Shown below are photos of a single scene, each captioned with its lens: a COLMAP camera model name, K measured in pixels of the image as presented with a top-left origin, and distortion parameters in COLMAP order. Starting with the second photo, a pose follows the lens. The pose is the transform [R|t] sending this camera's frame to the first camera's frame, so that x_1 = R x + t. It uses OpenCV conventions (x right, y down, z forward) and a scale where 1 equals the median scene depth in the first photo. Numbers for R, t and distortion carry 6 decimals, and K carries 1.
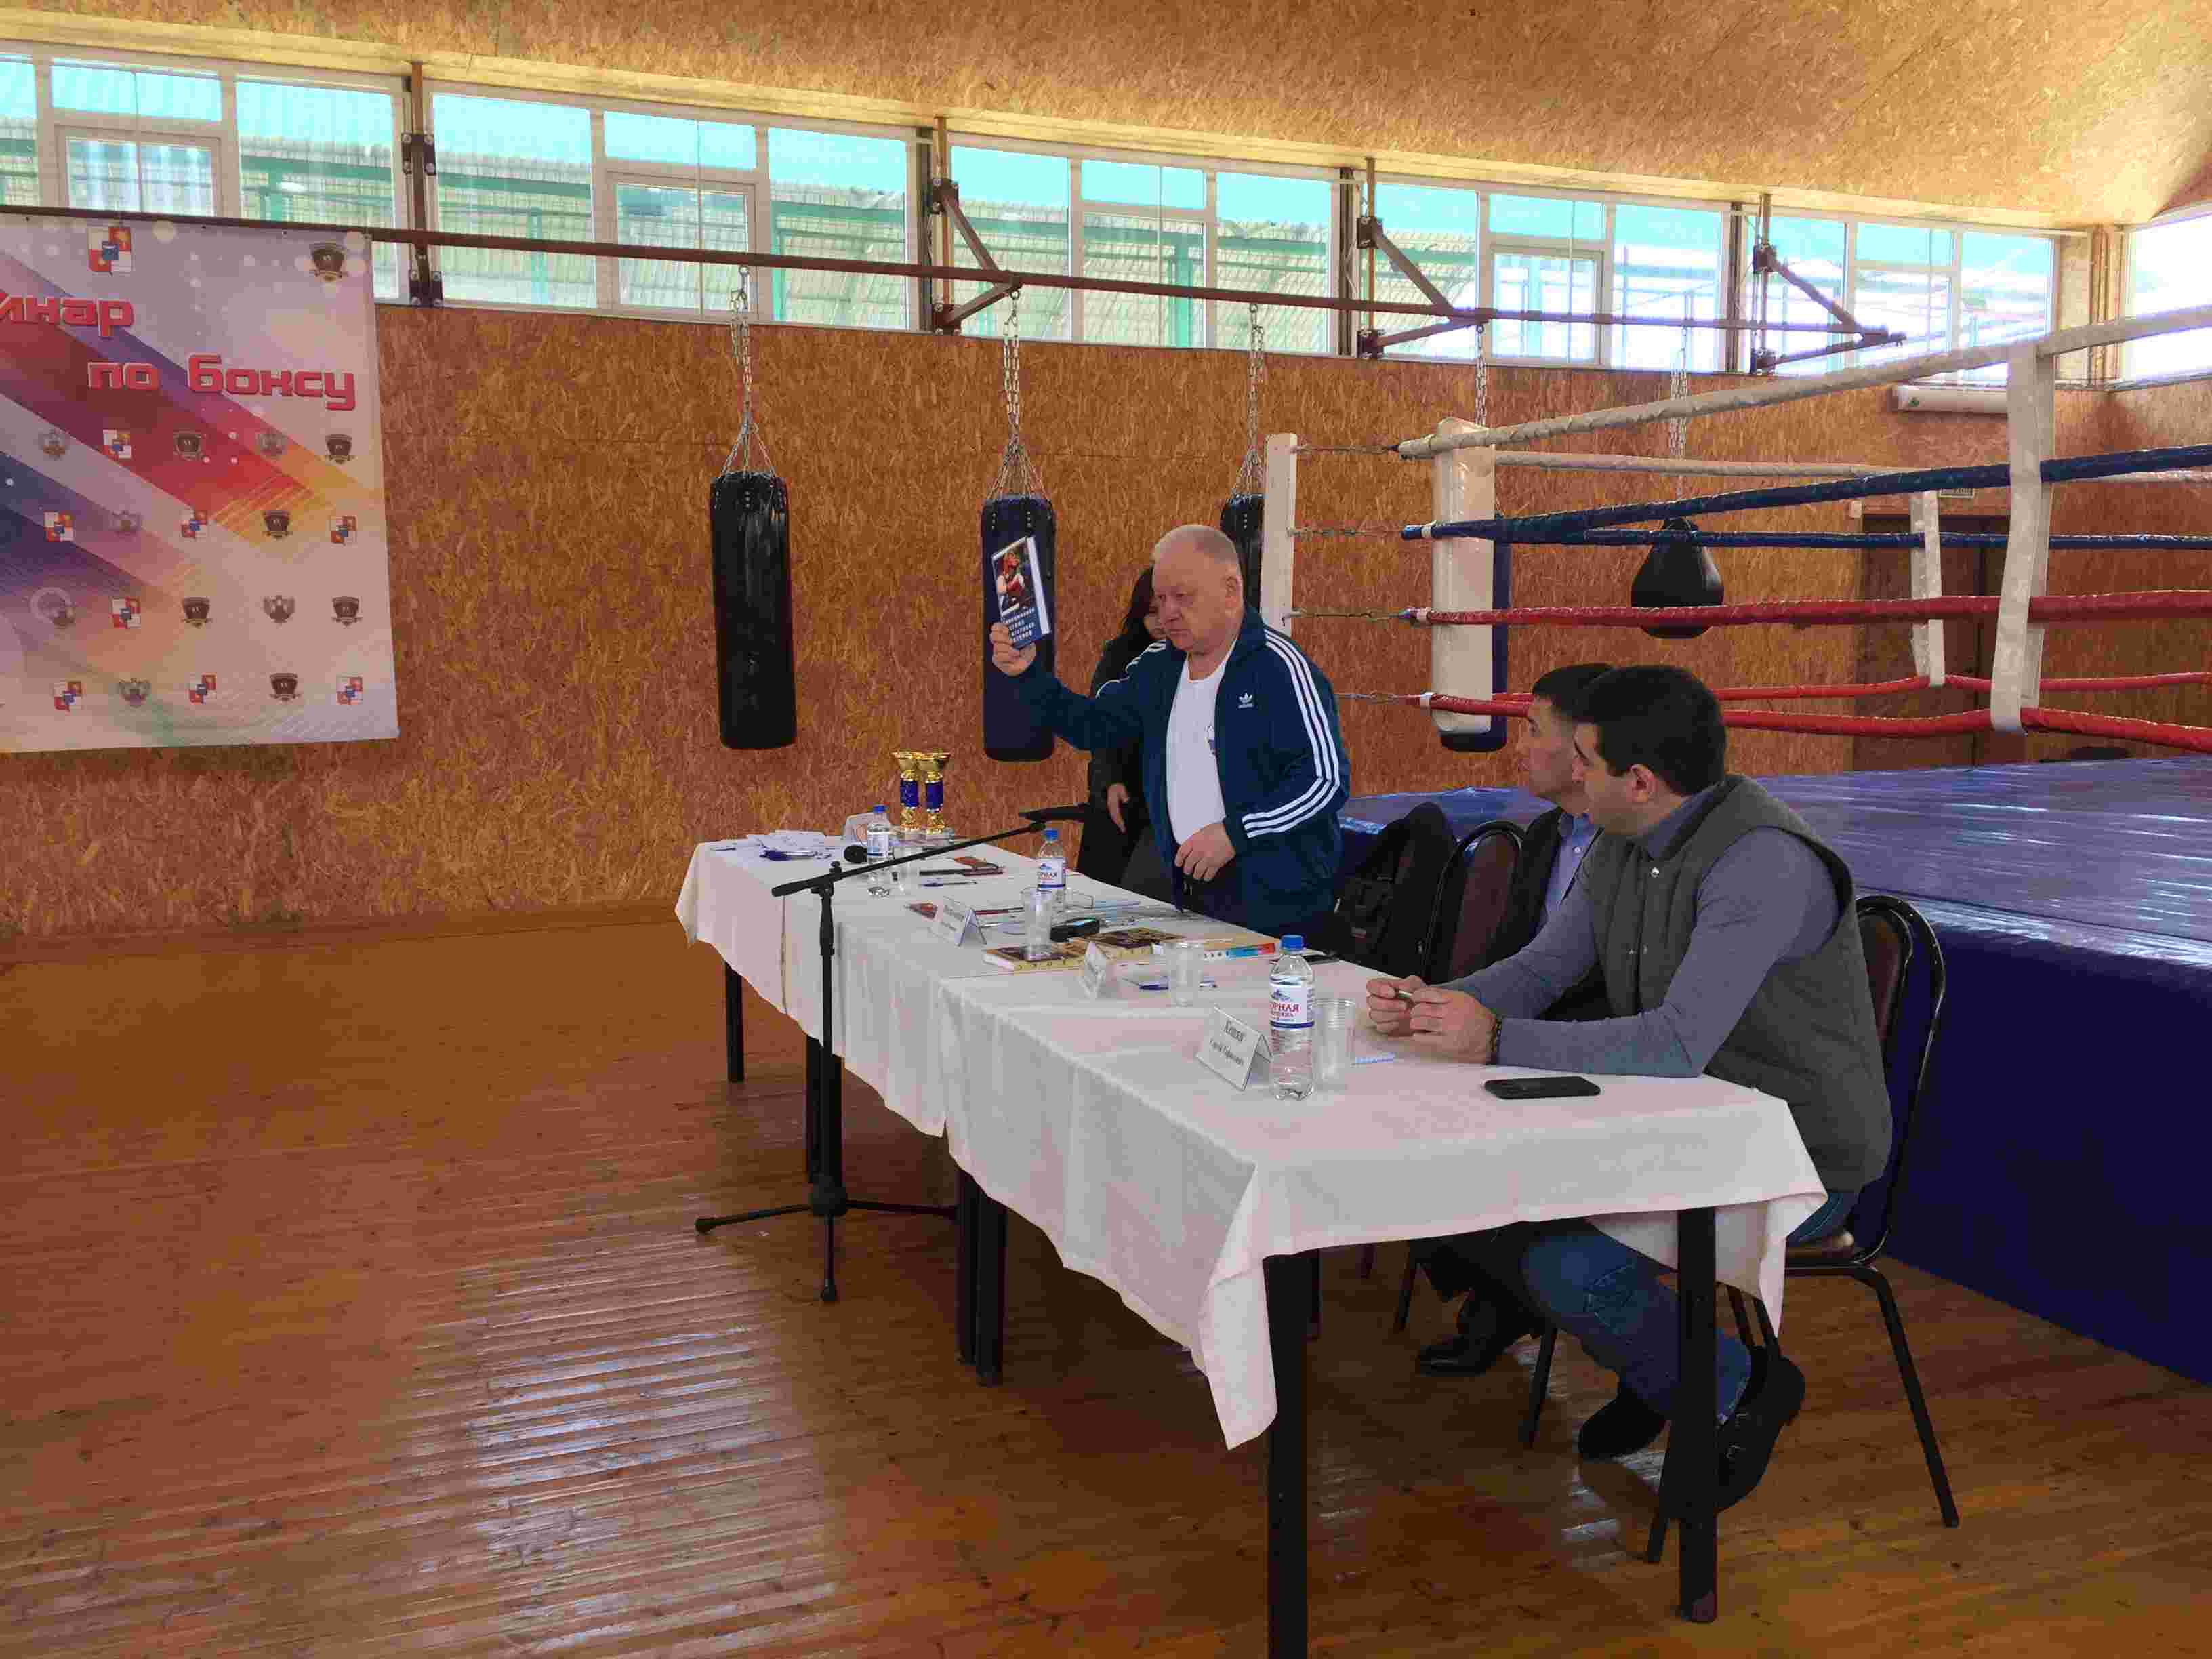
lens RADIAL K [[1895.7, 0, 1114.7], [0, 1895.7, 796.9], [0, 0, 1]] dist [0.127723, -0.188245]
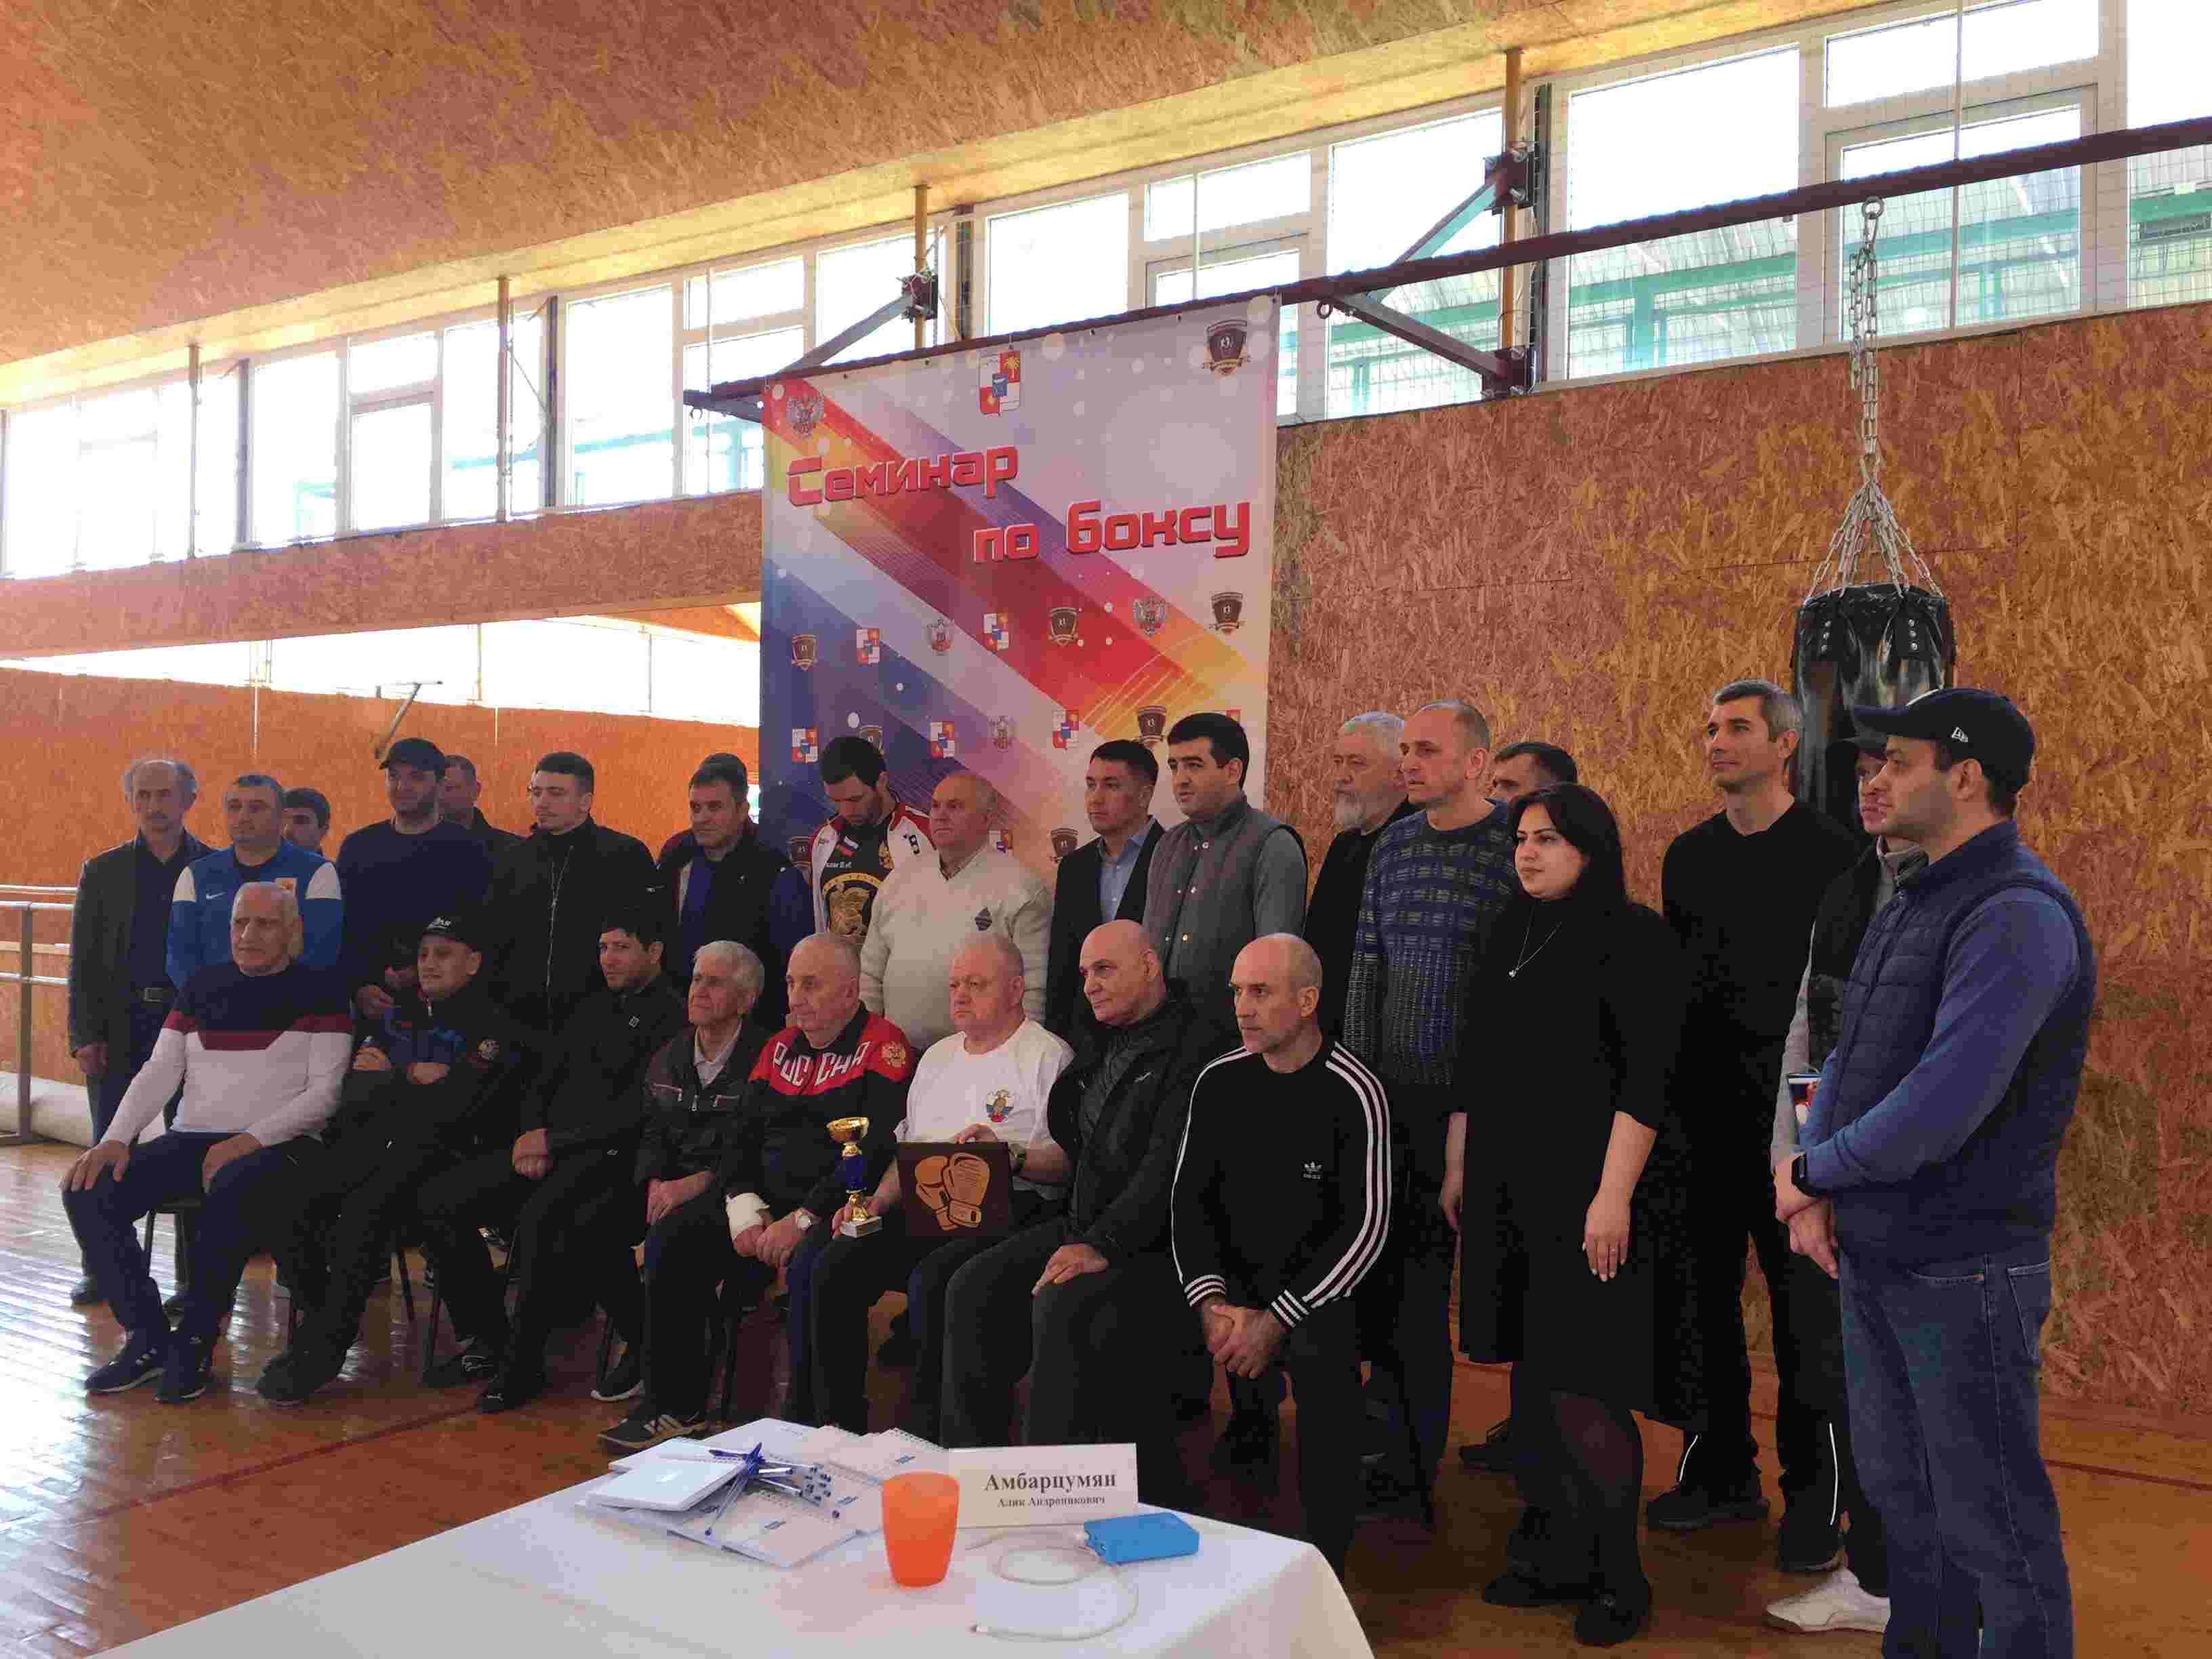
lens RADIAL K [[1895.7, 0, 1114.7], [0, 1895.7, 796.9], [0, 0, 1]] dist [0.127723, -0.188245]
pose [[0.580676, -0.007536, -0.814100, 0.124589], [-0.084695, 0.993972, -0.069612, -0.065225], [0.809718, 0.109372, 0.576537, 0.588099]]
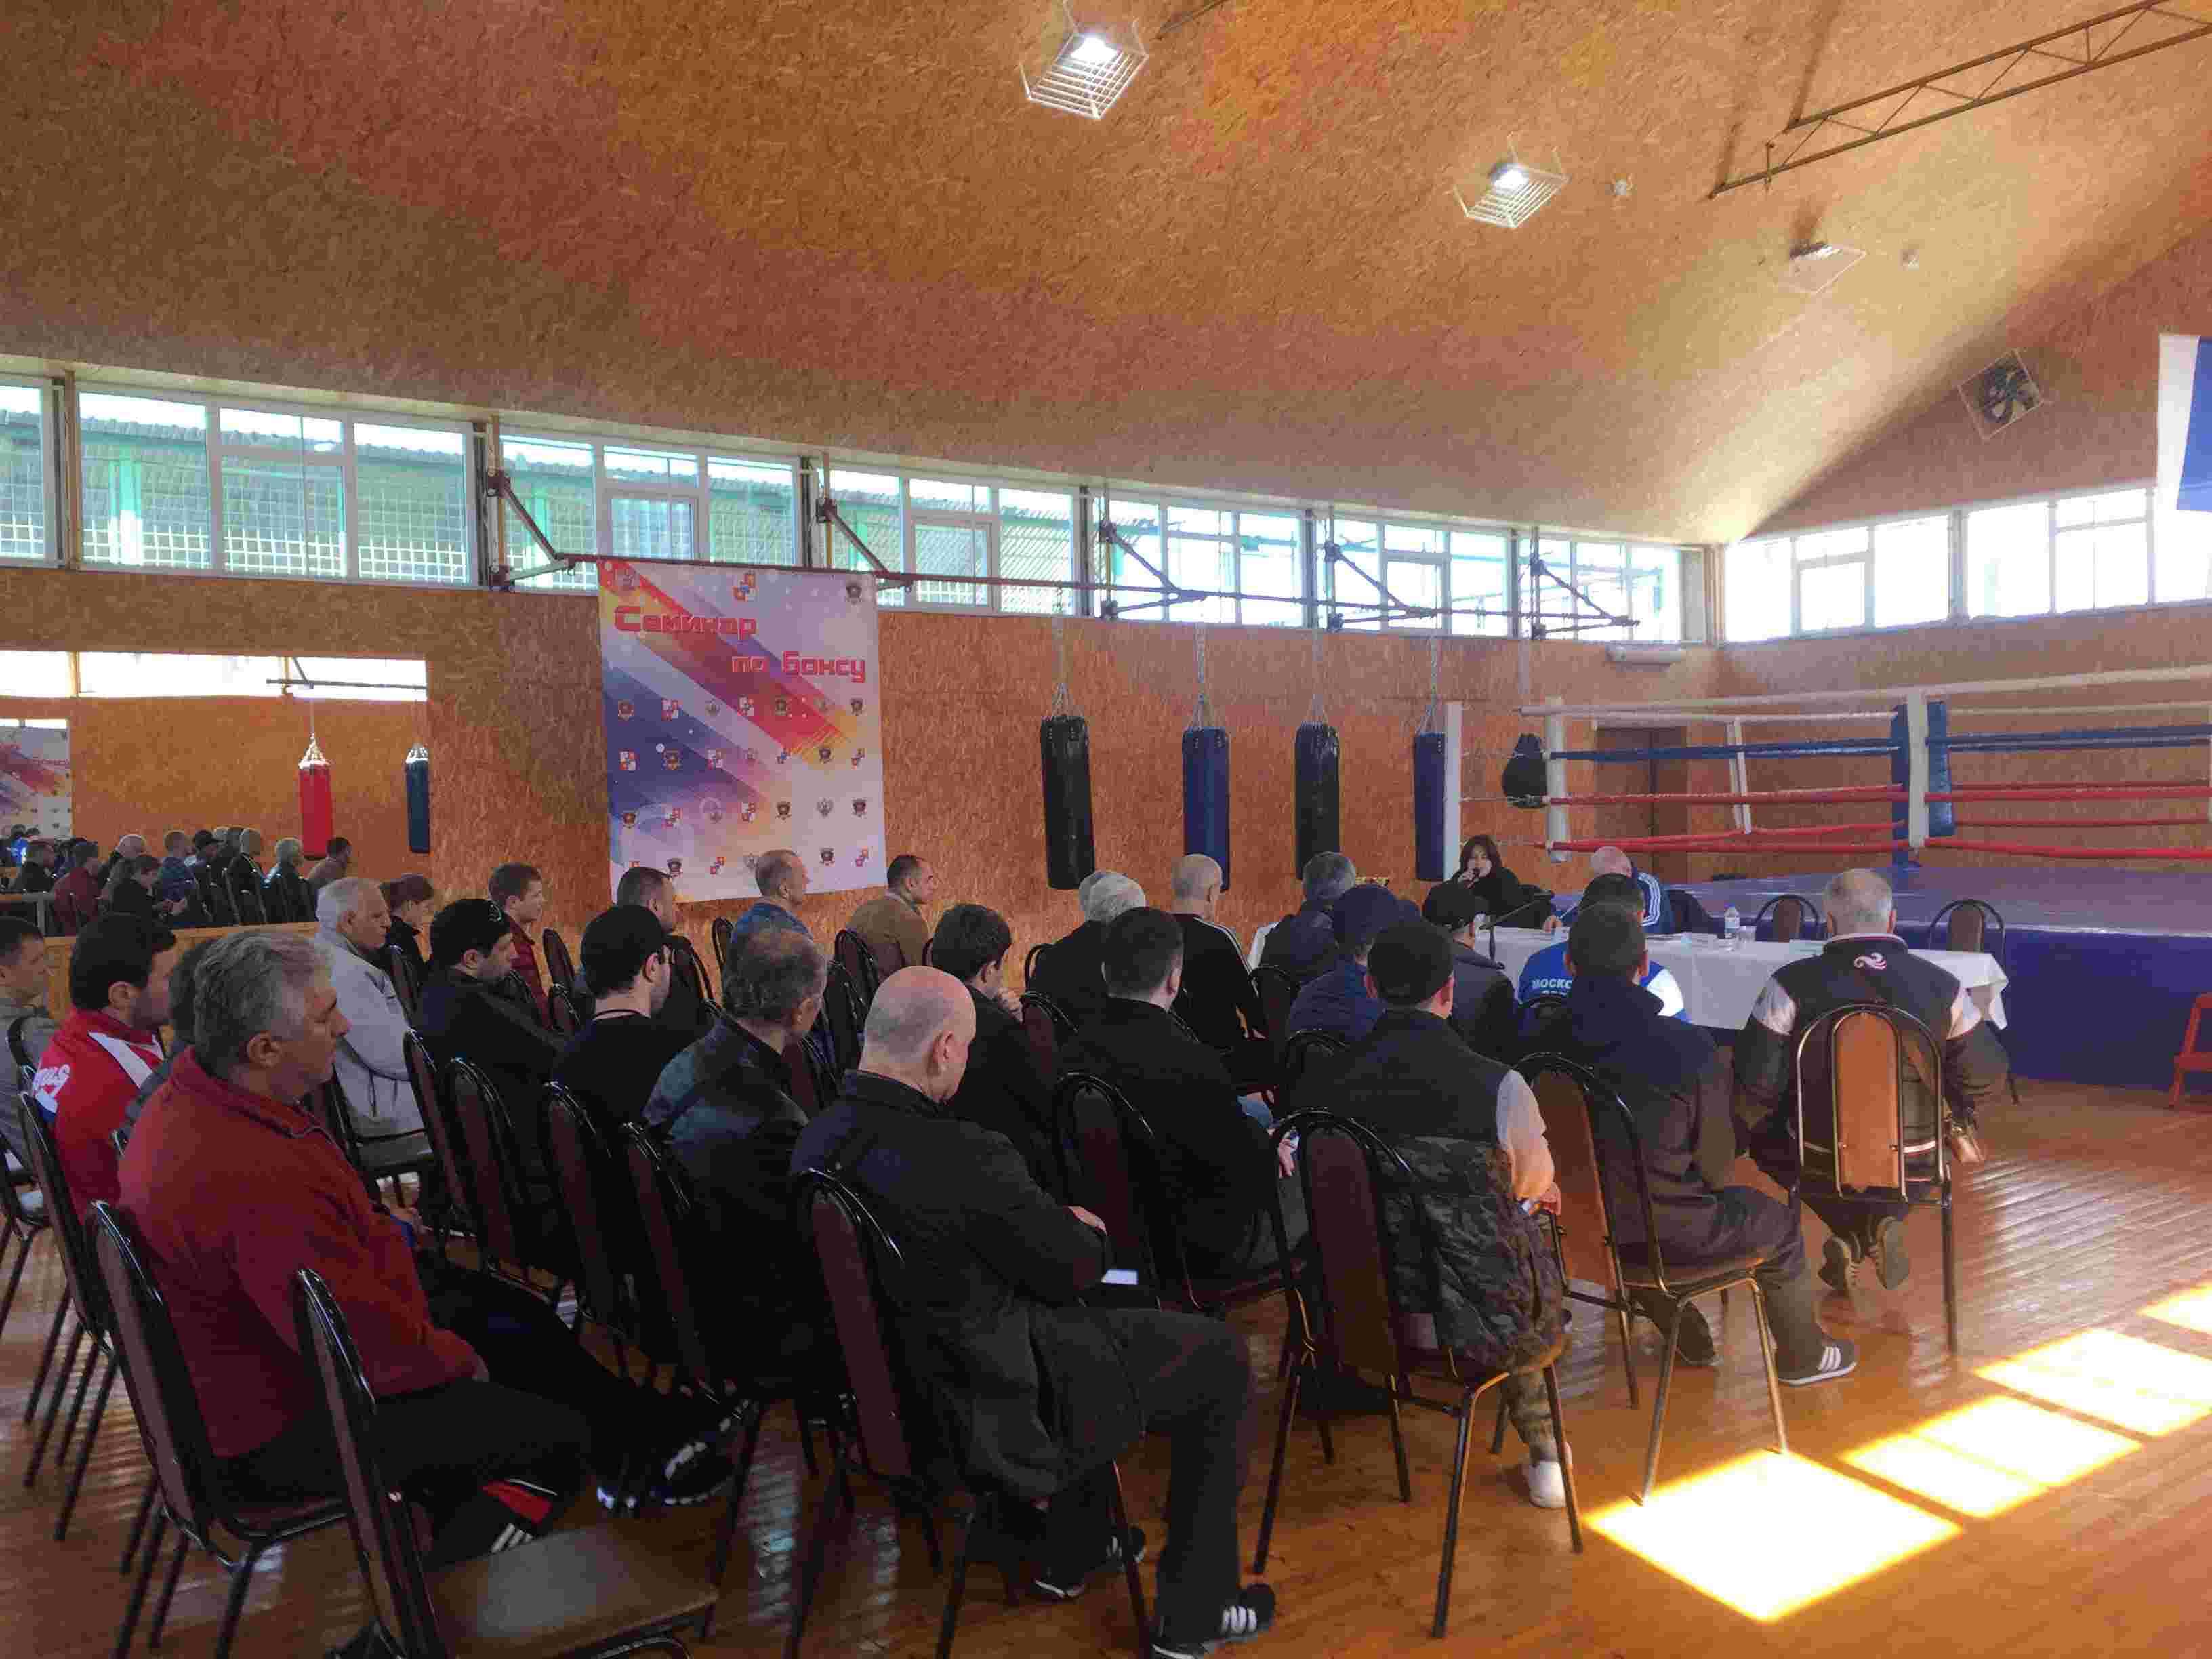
lens RADIAL K [[1895.7, 0, 1114.7], [0, 1895.7, 796.9], [0, 0, 1]] dist [0.127723, -0.188245]
pose [[0.961299, -0.014881, 0.275104, -0.632996], [0.039594, 0.995637, -0.084498, 0.034855], [-0.272646, 0.092120, 0.957694, -0.556257]]
